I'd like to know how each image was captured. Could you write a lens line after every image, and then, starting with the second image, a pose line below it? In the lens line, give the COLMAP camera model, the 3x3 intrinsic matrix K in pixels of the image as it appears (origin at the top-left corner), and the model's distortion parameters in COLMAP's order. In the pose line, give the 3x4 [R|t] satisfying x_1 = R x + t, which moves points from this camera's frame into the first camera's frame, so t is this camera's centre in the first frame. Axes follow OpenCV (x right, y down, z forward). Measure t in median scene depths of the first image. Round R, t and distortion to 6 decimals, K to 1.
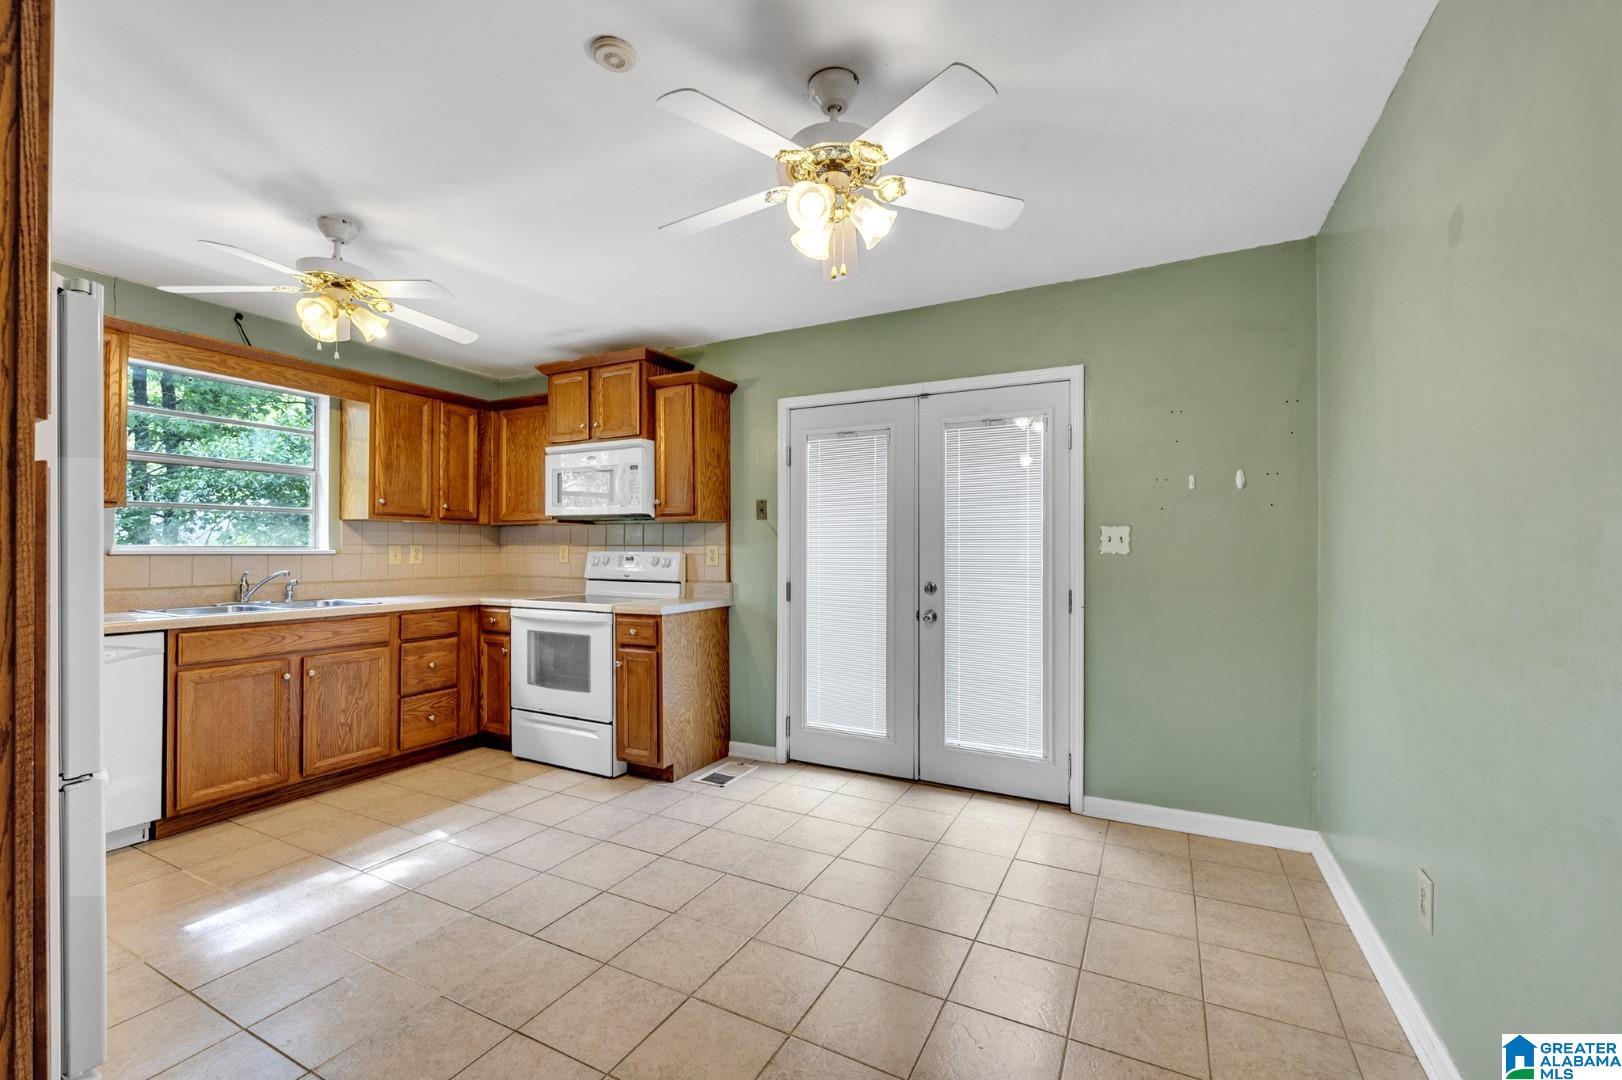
lens RADIAL K [[669.9, 0, 810.5], [0, 669.9, 546.1], [0, 0, 1]] dist [-0.001923, -0.000006]
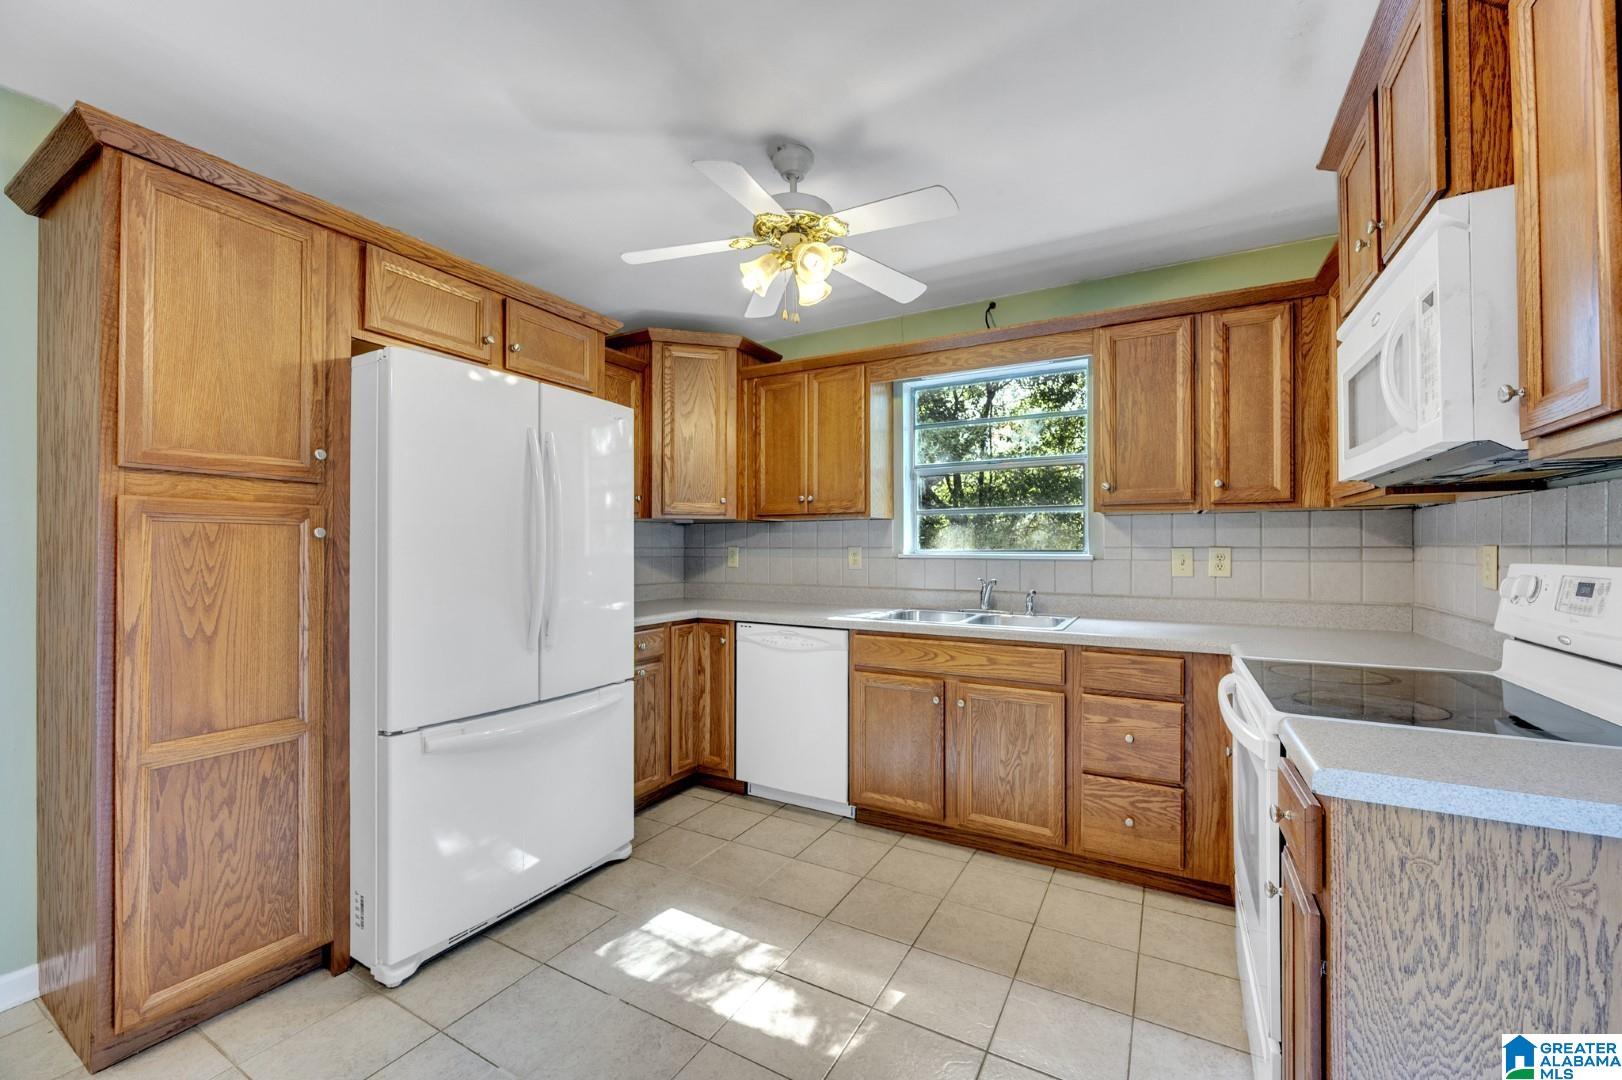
lens RADIAL K [[643.4, 0, 814.3], [0, 643.4, 547.0], [0, 0, 1]] dist [-0.004059, 0.000348]
pose [[-0.027113, -0.004163, -0.999624, 0.048914], [0.003986, 0.999983, -0.004273, -0.001167], [0.999624, -0.004101, -0.027096, 0.712459]]
